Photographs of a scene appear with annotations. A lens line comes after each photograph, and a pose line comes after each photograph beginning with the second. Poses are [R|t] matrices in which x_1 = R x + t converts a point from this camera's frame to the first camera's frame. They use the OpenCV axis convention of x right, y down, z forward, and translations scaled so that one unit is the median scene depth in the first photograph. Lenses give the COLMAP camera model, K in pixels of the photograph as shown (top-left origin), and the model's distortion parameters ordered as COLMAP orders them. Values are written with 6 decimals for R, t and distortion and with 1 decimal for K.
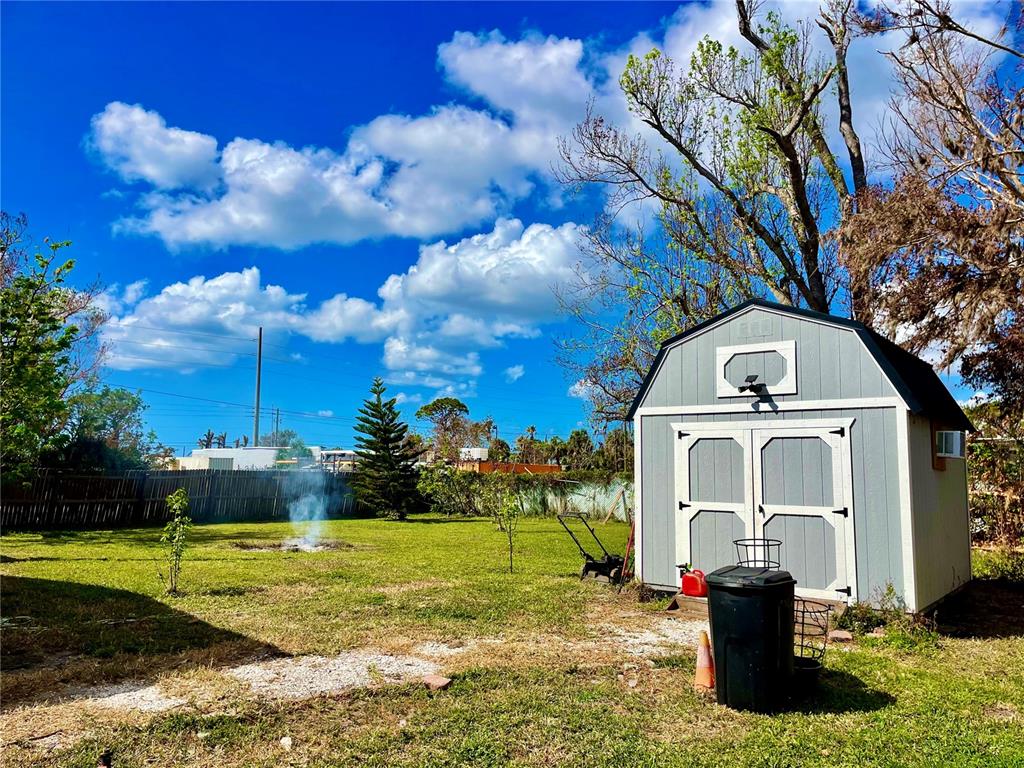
lens RADIAL K [[773.6, 0, 522.4], [0, 773.6, 382.7], [0, 0, 1]] dist [0.124077, -0.155315]
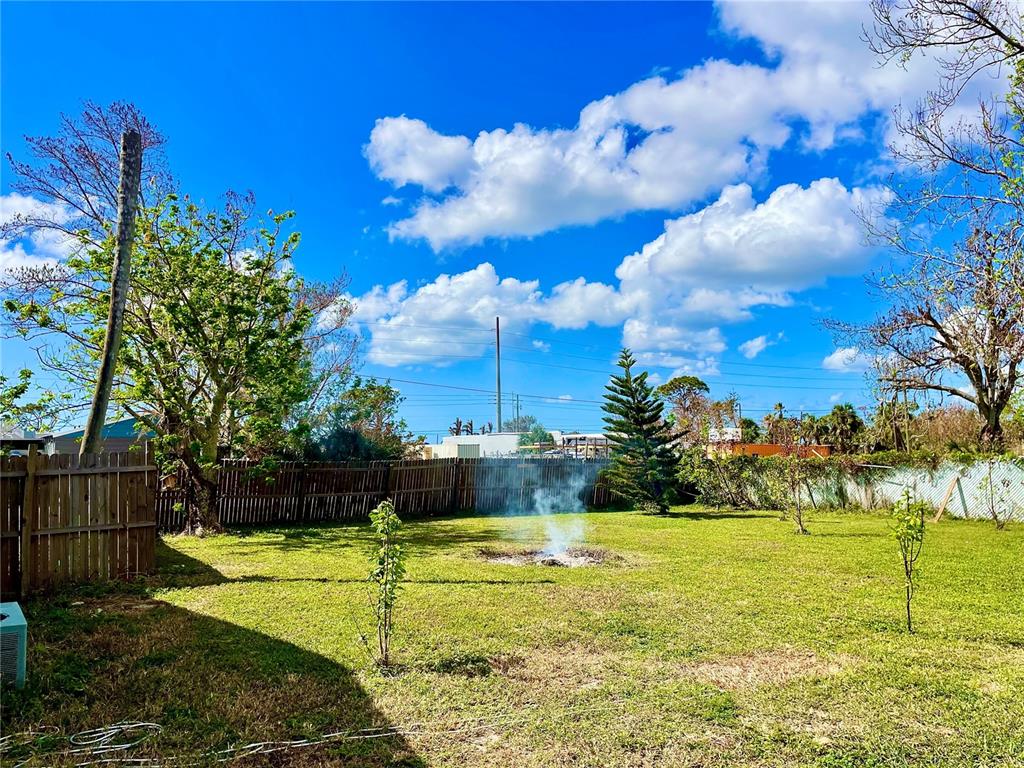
lens RADIAL K [[773.6, 0, 522.4], [0, 773.6, 382.7], [0, 0, 1]] dist [0.124077, -0.155315]
pose [[0.955458, -0.049056, -0.291022, -0.044940], [0.055562, 0.998355, 0.014127, 0.011950], [0.289850, -0.029668, 0.956612, 0.138238]]
